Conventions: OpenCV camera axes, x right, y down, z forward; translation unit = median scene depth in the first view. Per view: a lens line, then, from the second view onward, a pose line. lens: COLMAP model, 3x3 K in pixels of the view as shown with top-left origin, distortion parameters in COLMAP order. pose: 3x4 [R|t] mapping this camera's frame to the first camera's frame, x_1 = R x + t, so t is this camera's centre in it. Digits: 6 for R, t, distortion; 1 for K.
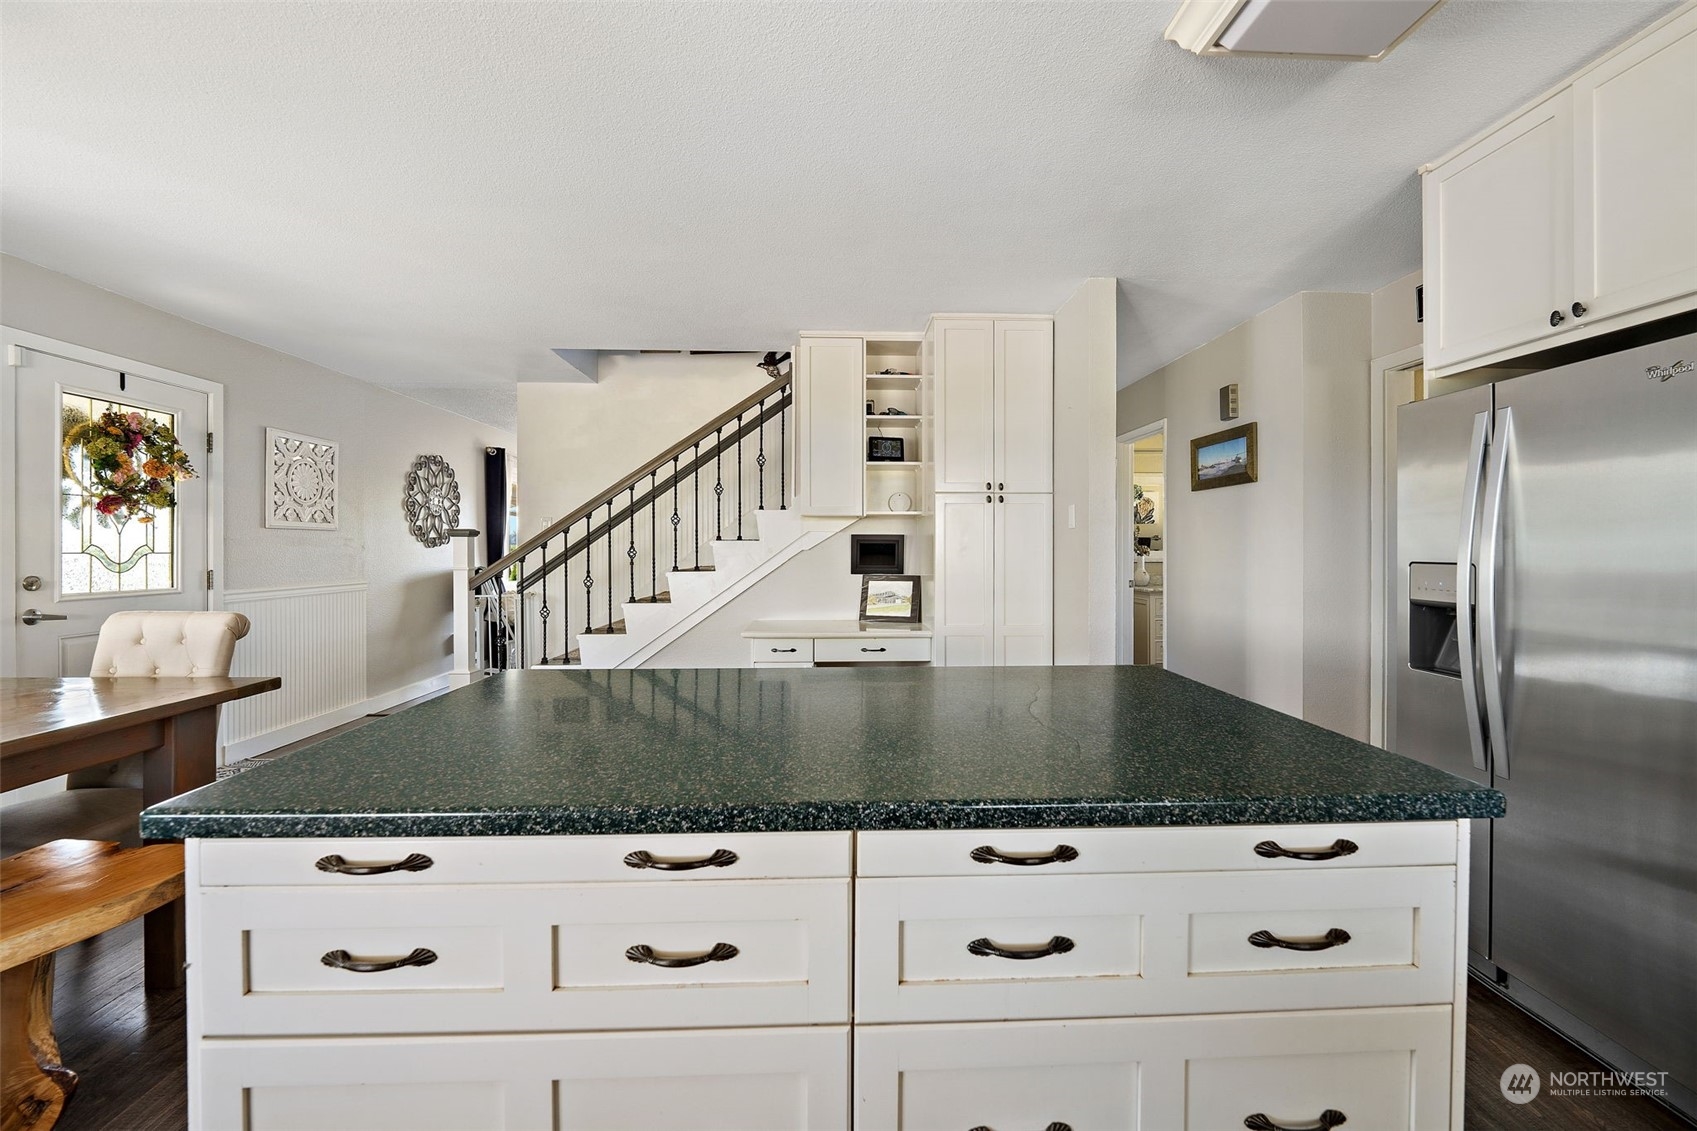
lens RADIAL K [[688.5, 0, 848.5], [0, 688.5, 565.5], [0, 0, 1]] dist [0.000113, -0.000007]
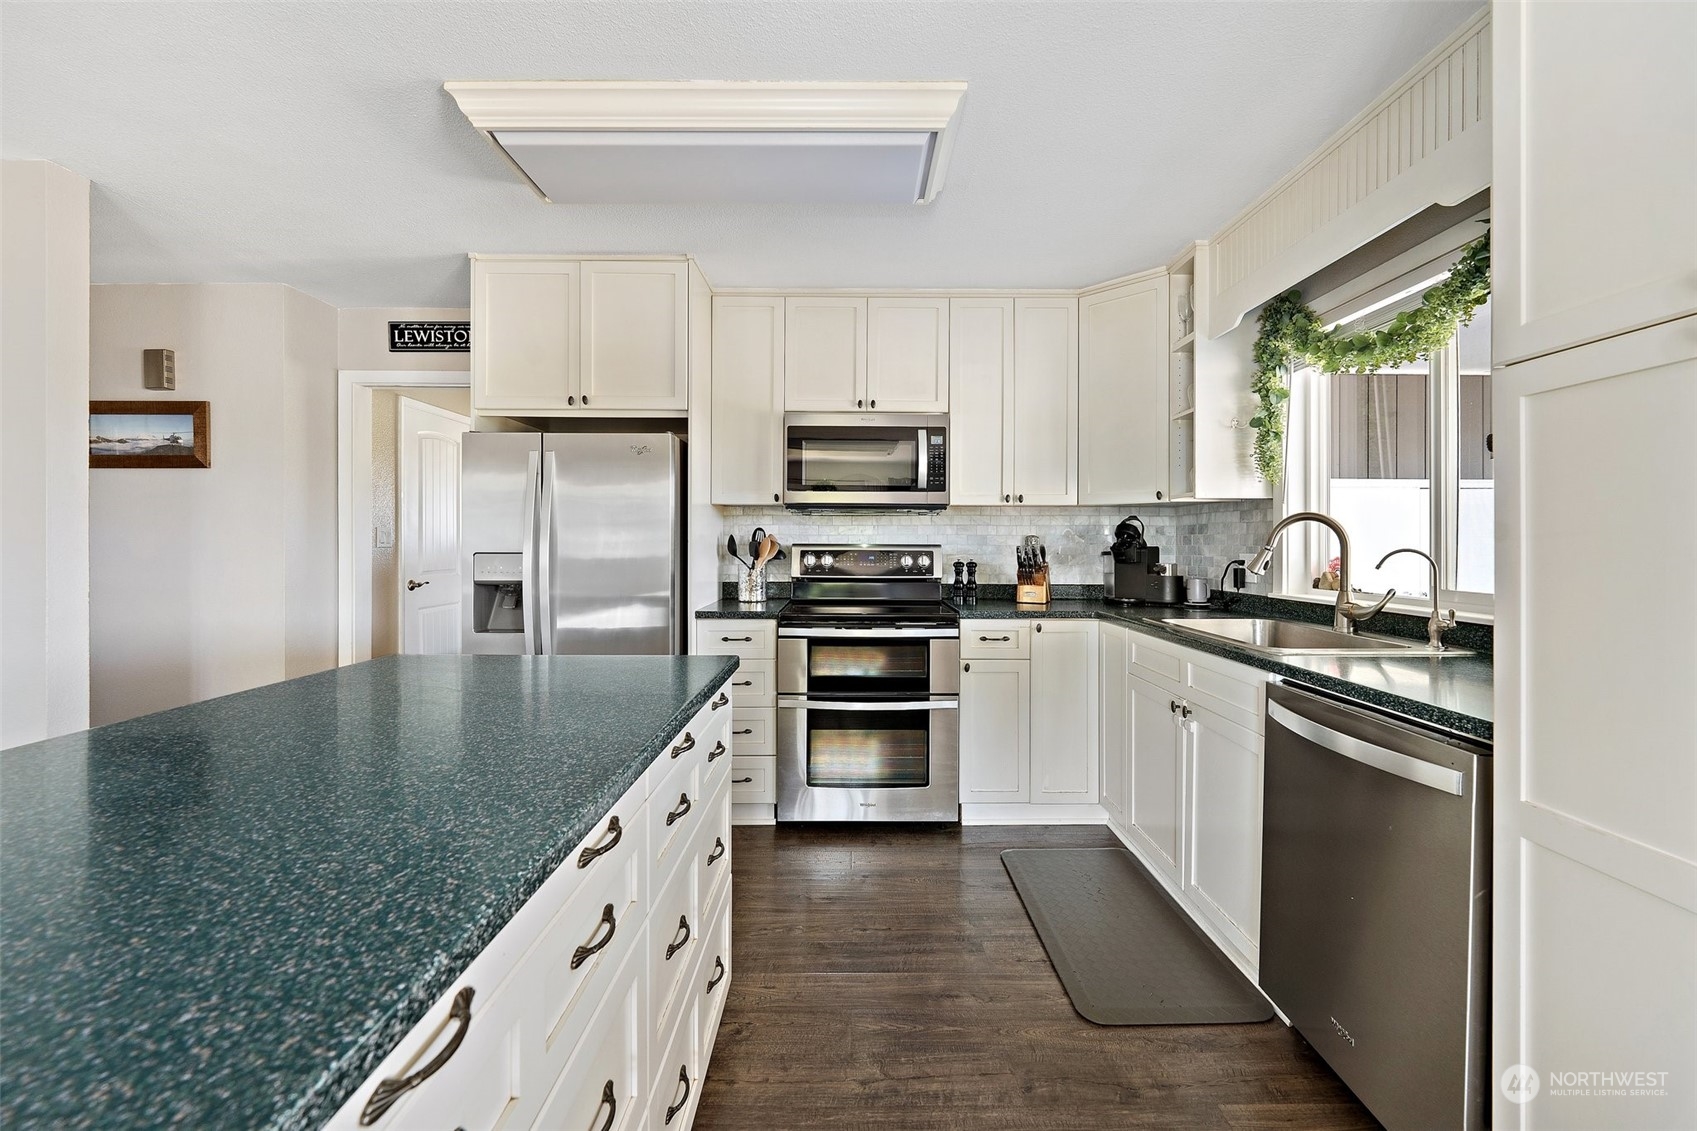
lens RADIAL K [[691.0, 0, 849.6], [0, 691.0, 558.1], [0, 0, 1]] dist [0.000454, 0.000025]
pose [[0.030626, -0.015466, 0.999411, -0.281428], [0.025233, 0.999574, 0.014695, 0.003073], [-0.999212, 0.024768, 0.031003, 0.142722]]
